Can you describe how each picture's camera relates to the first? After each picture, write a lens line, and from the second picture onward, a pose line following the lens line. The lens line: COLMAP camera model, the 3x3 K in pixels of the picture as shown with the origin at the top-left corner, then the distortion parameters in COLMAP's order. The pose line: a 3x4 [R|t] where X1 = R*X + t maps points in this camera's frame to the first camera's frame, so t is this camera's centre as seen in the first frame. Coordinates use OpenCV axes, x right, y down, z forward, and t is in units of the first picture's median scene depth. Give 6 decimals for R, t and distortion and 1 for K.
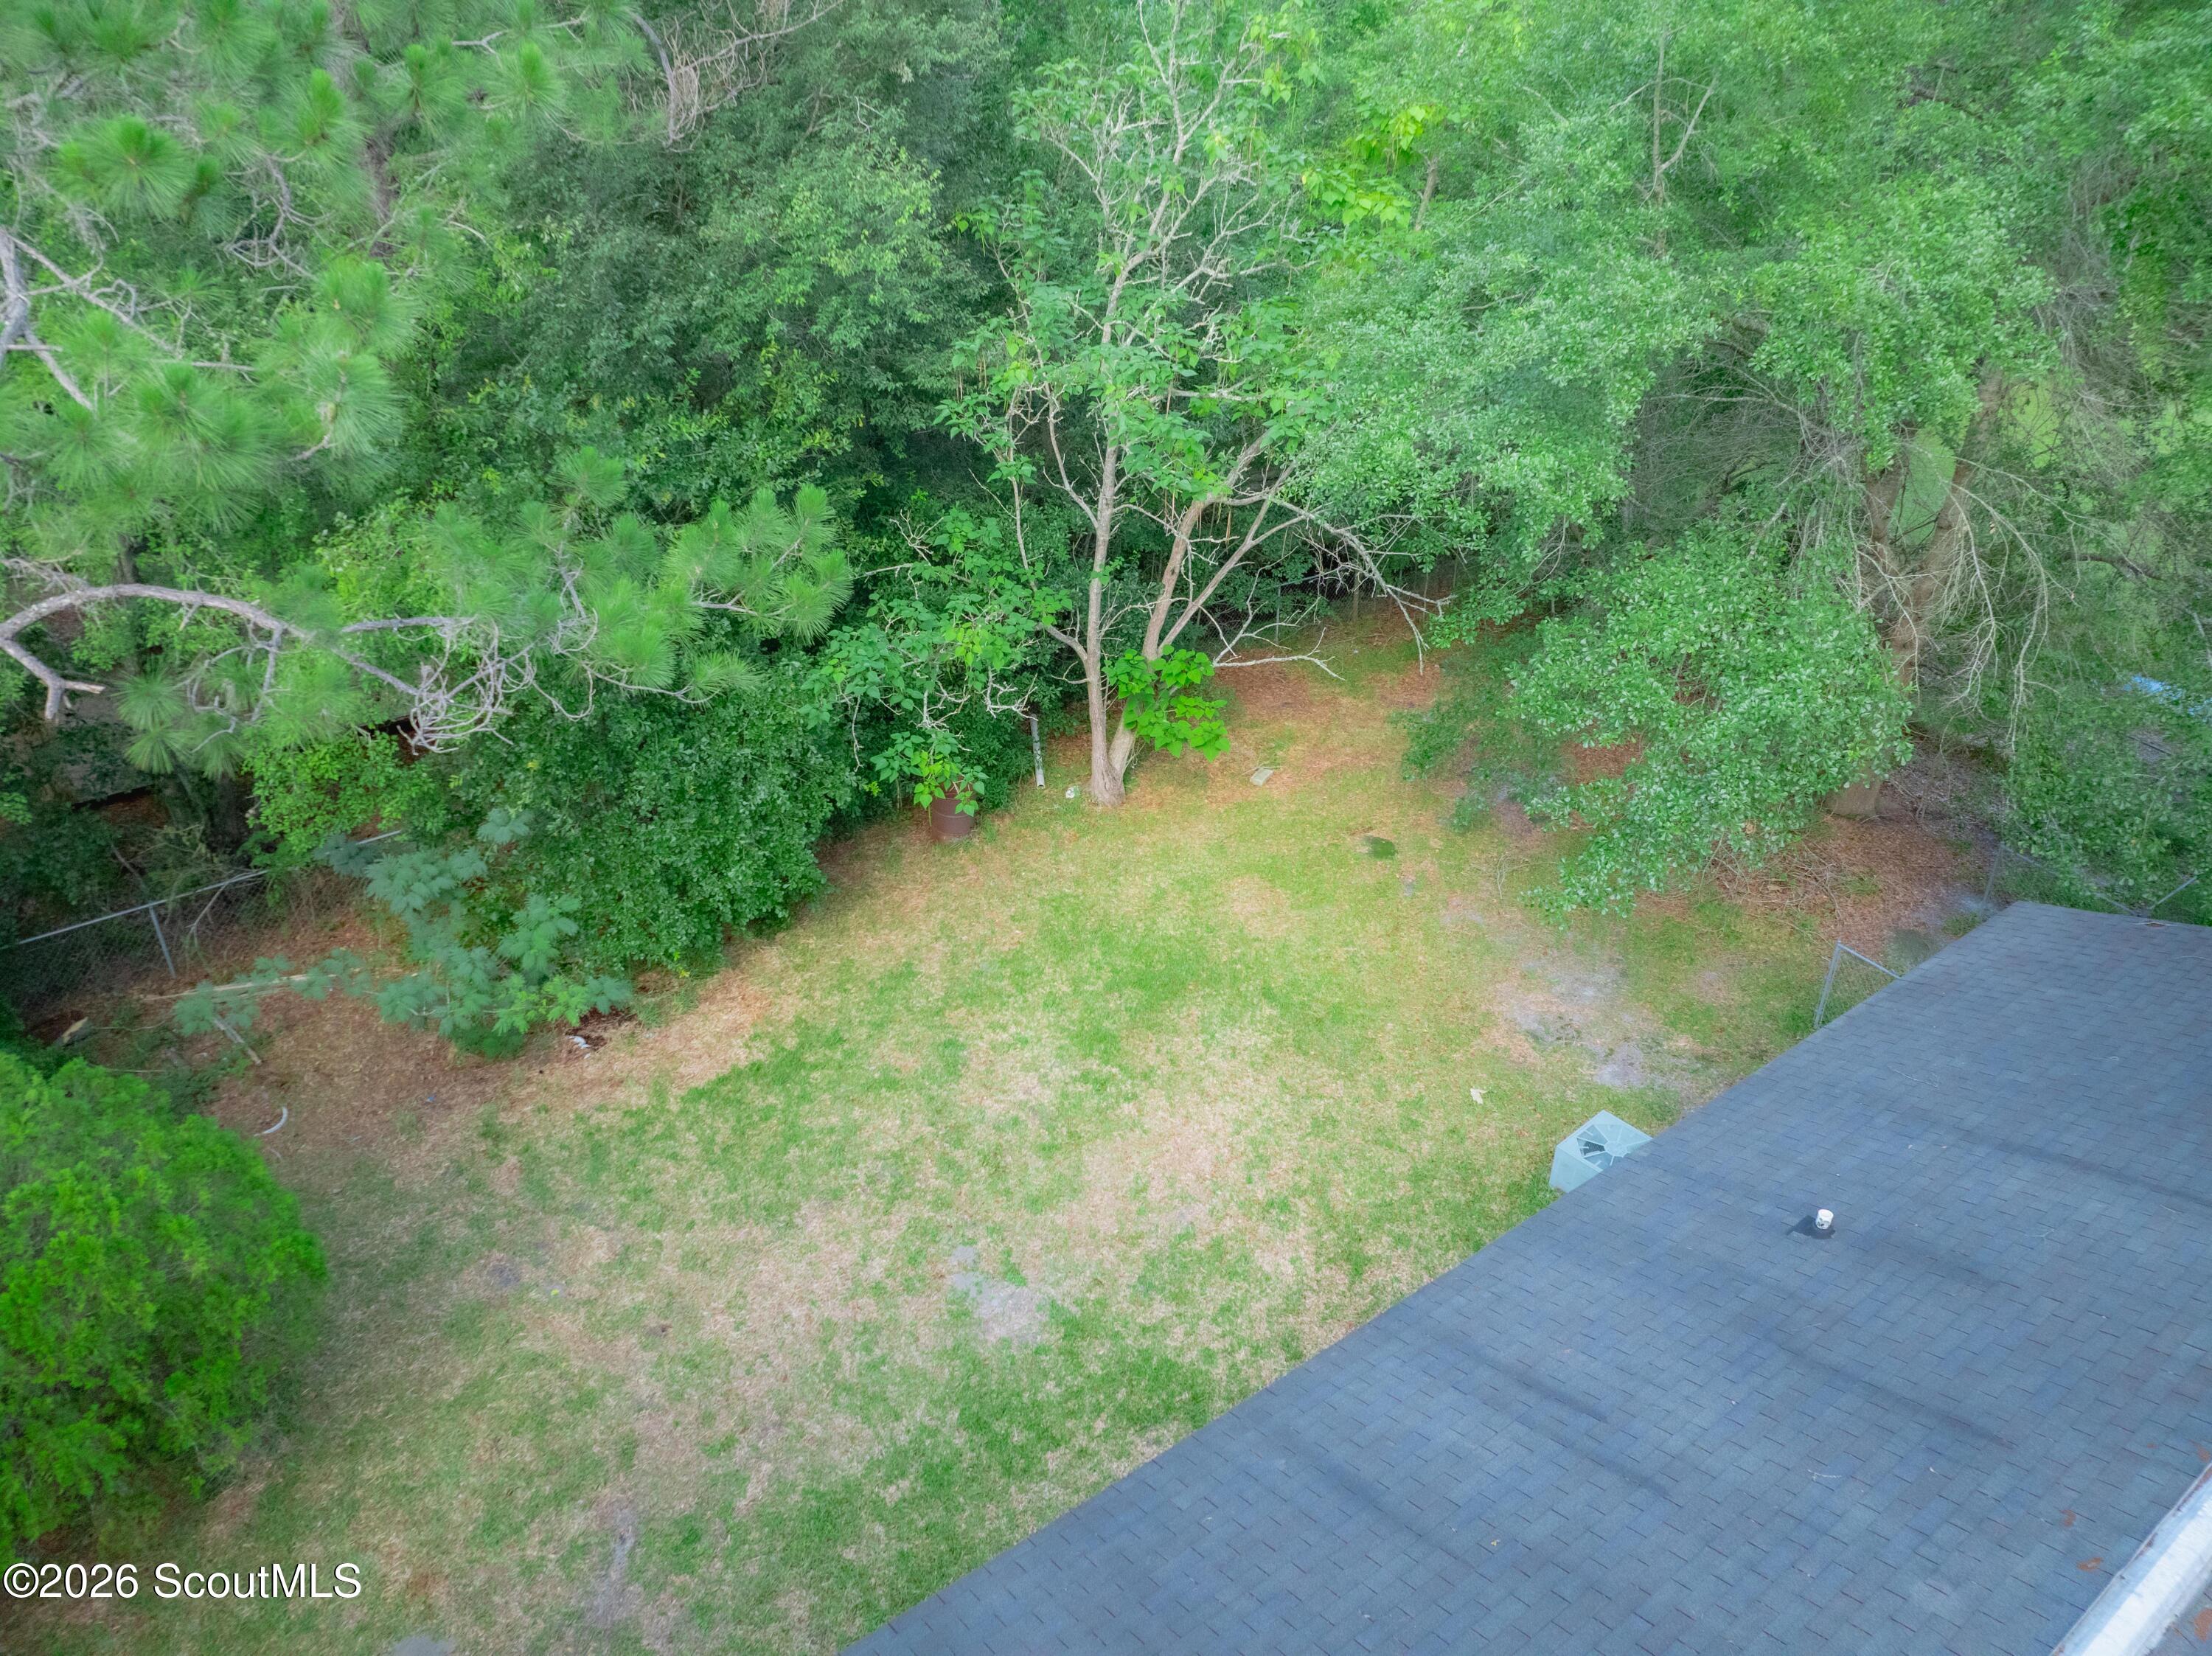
lens RADIAL K [[1565.9, 0, 1111.1], [0, 1565.9, 825.3], [0, 0, 1]] dist [-0.031848, 0.000848]
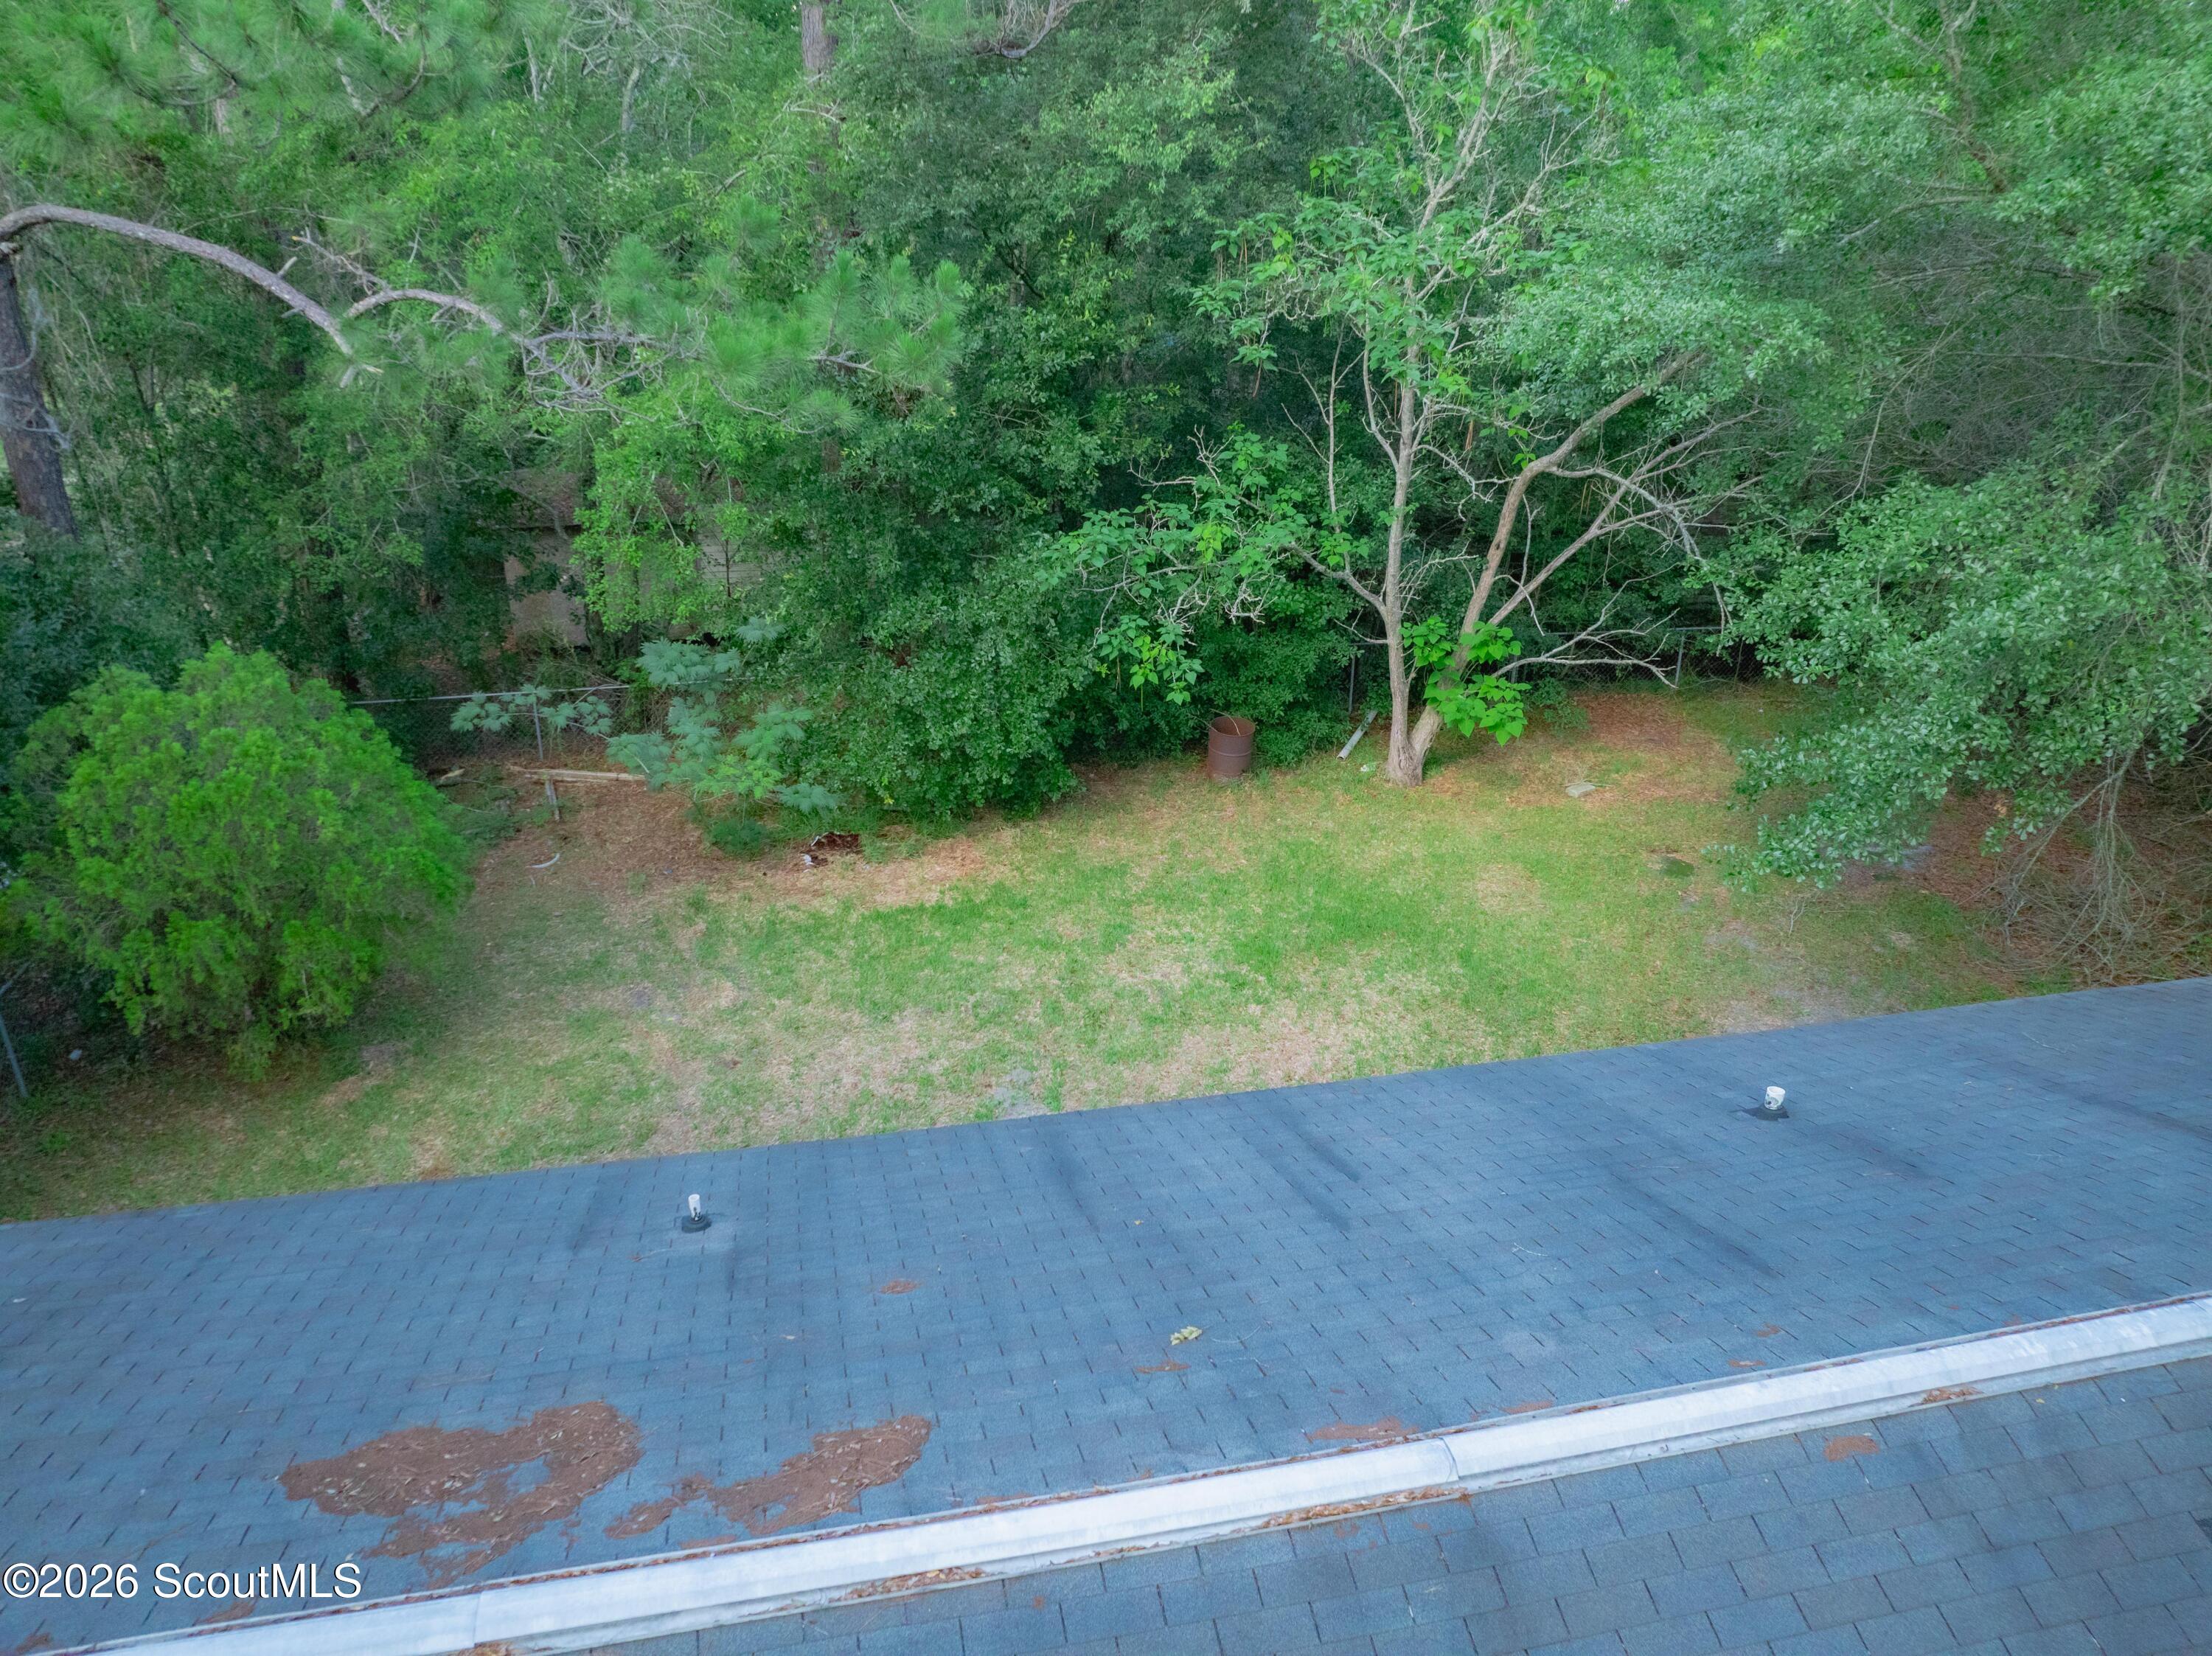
lens RADIAL K [[1565.9, 0, 1106.8], [0, 1565.9, 830.2], [0, 0, 1]] dist [-0.031848, 0.000848]
pose [[0.910697, 0.164119, -0.379072, 0.259358], [-0.203473, 0.976860, -0.065901, 0.147031], [0.359485, 0.137147, 0.923017, 0.062269]]
